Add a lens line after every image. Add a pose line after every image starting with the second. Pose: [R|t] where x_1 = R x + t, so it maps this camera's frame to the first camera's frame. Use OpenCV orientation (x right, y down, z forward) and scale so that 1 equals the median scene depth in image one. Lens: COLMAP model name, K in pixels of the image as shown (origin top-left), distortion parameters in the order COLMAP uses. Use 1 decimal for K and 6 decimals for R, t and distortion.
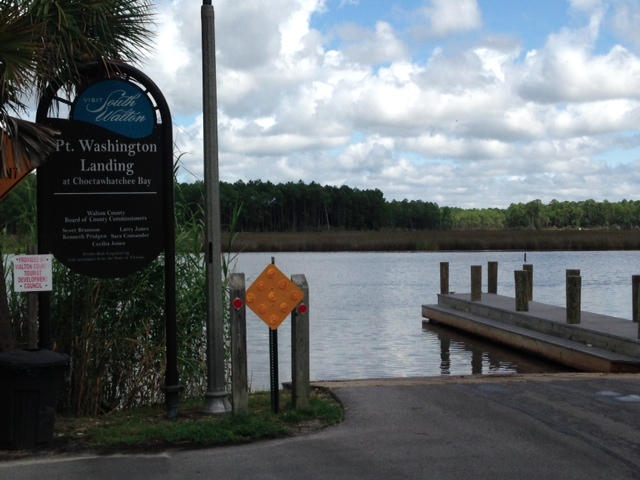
lens RADIAL K [[1071.4, 0, 319.1], [0, 1071.4, 240.1], [0, 0, 1]] dist [0.024458, 0.000000]
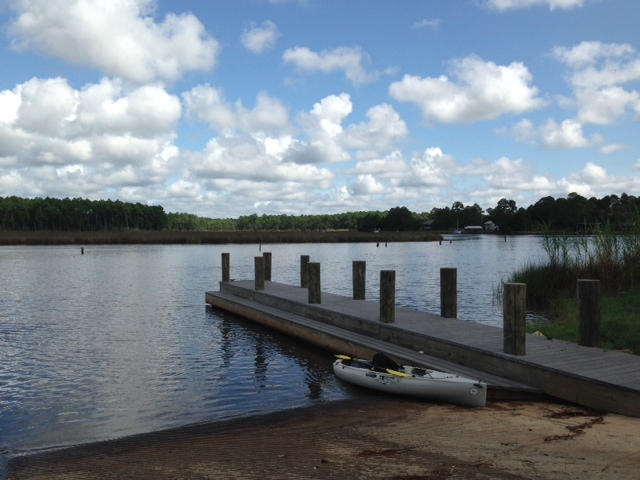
lens RADIAL K [[619.3, 0, 318.7], [0, 619.3, 238.1], [0, 0, 1]] dist [0.067990, 0.000000]
pose [[0.953845, 0.001961, 0.300292, 0.006701], [-0.002481, 0.999996, 0.001350, 0.001626], [-0.300289, -0.002033, 0.953846, 0.163020]]
